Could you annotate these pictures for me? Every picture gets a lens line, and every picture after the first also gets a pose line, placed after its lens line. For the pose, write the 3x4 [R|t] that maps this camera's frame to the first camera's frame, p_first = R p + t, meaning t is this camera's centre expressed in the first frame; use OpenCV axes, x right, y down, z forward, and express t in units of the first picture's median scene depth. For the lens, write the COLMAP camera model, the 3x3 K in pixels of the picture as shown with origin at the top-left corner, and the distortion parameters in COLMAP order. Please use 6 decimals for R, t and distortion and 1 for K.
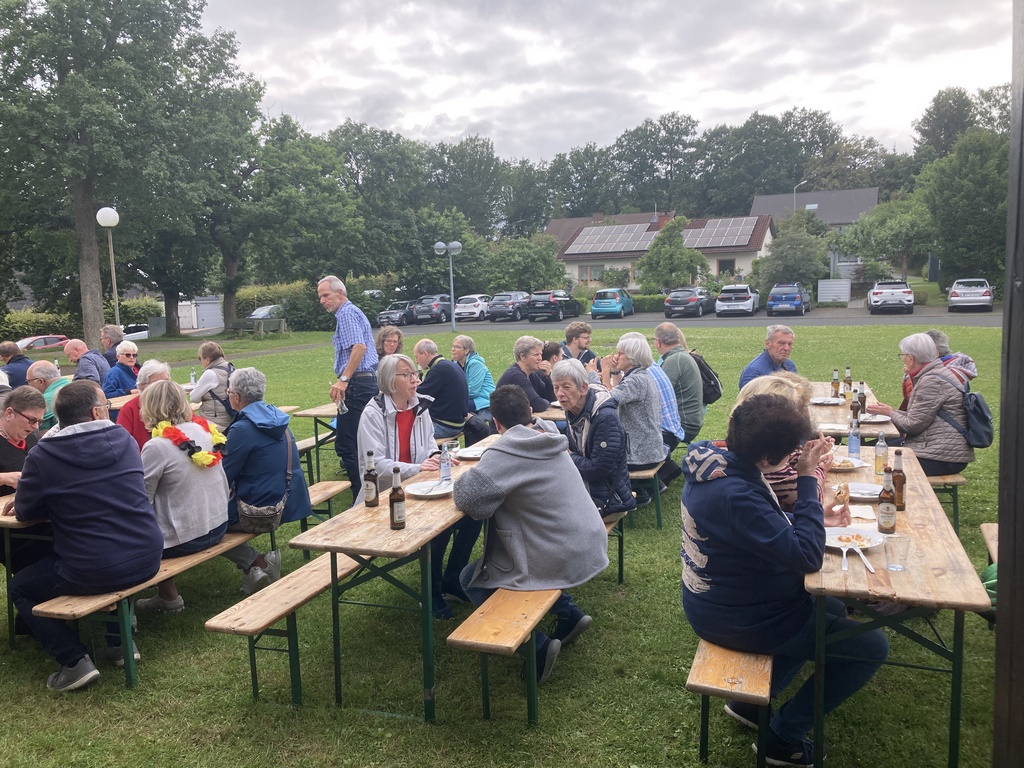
lens RADIAL K [[852.8, 0, 517.8], [0, 852.8, 374.5], [0, 0, 1]] dist [0.052830, -0.053501]
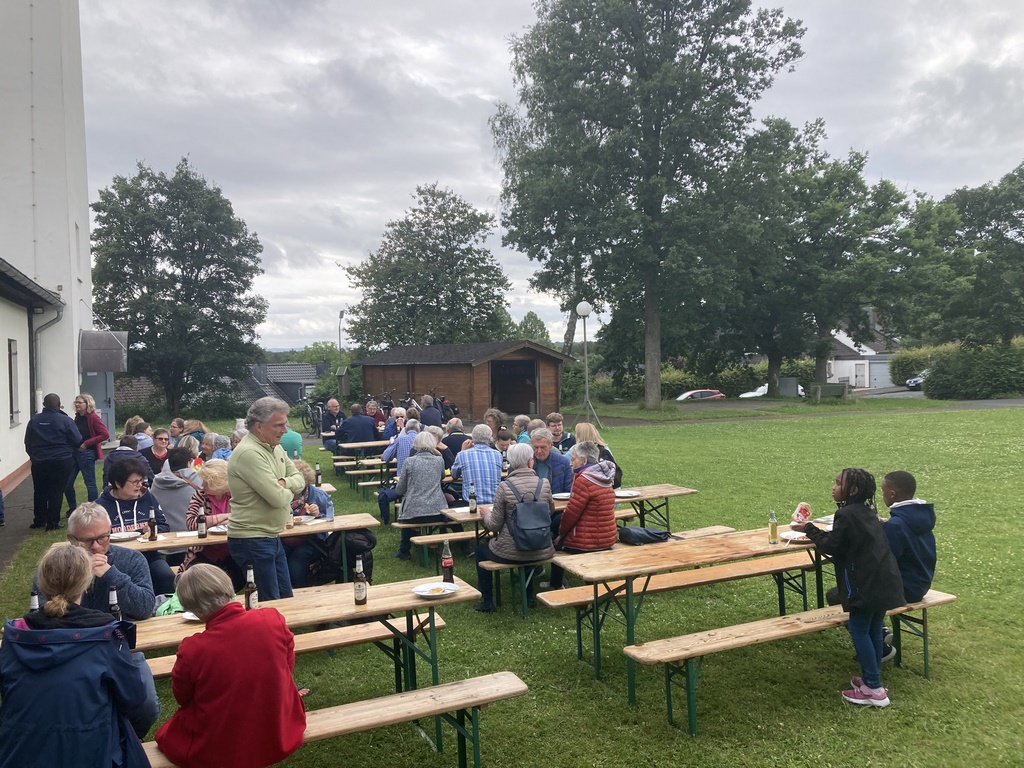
lens RADIAL K [[854.2, 0, 515.7], [0, 854.2, 379.4], [0, 0, 1]] dist [0.068445, -0.078985]
pose [[0.653062, 0.030674, -0.756683, 0.211436], [-0.073307, 0.997048, -0.022851, -0.016702], [0.753749, 0.070393, 0.653382, 0.034975]]
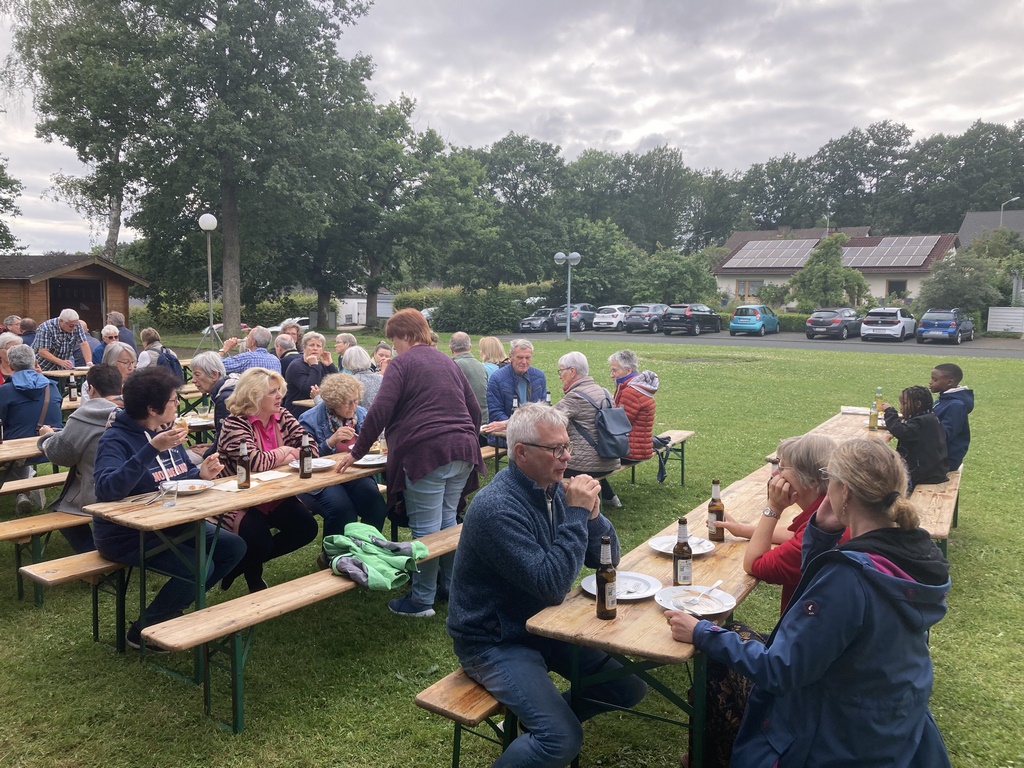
lens RADIAL K [[854.2, 0, 515.7], [0, 854.2, 379.4], [0, 0, 1]] dist [0.068445, -0.078985]
pose [[0.971003, 0.068159, -0.229144, 0.096916], [-0.069243, 0.997594, 0.003316, -0.001426], [0.228819, 0.012646, 0.973387, -0.017194]]
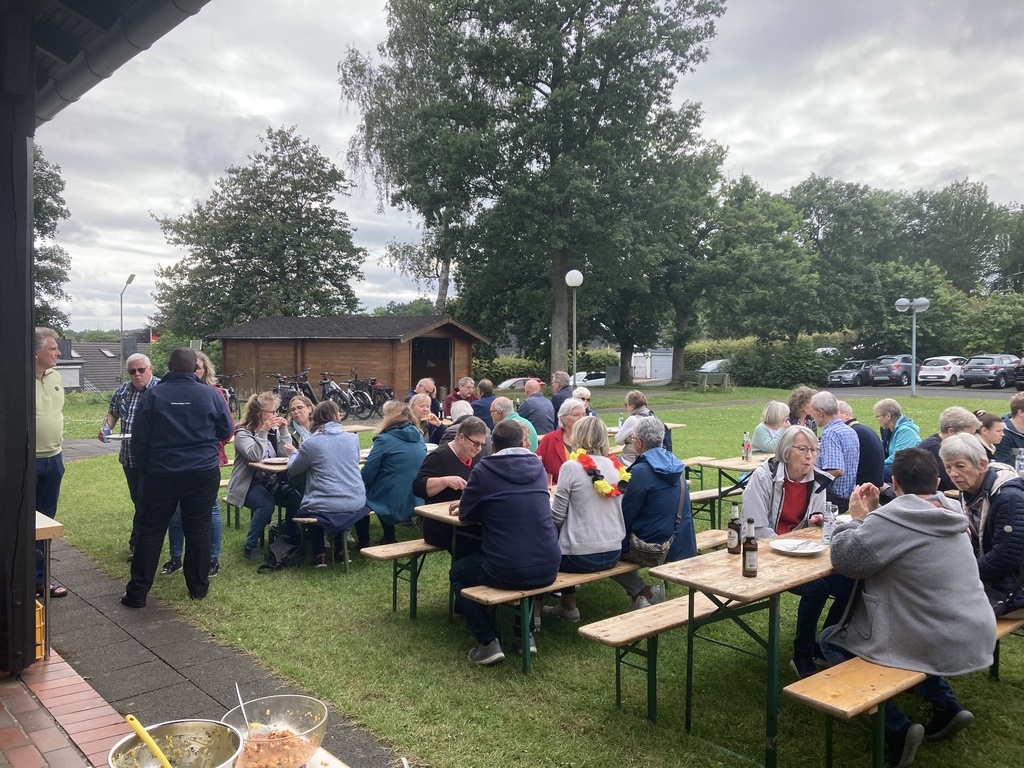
lens RADIAL K [[854.2, 0, 515.7], [0, 854.2, 379.4], [0, 0, 1]] dist [0.068445, -0.078985]
pose [[0.867351, 0.052742, -0.494894, 0.011500], [-0.081434, 0.996007, -0.036574, -0.000013], [0.490989, 0.072024, 0.868183, -0.007983]]
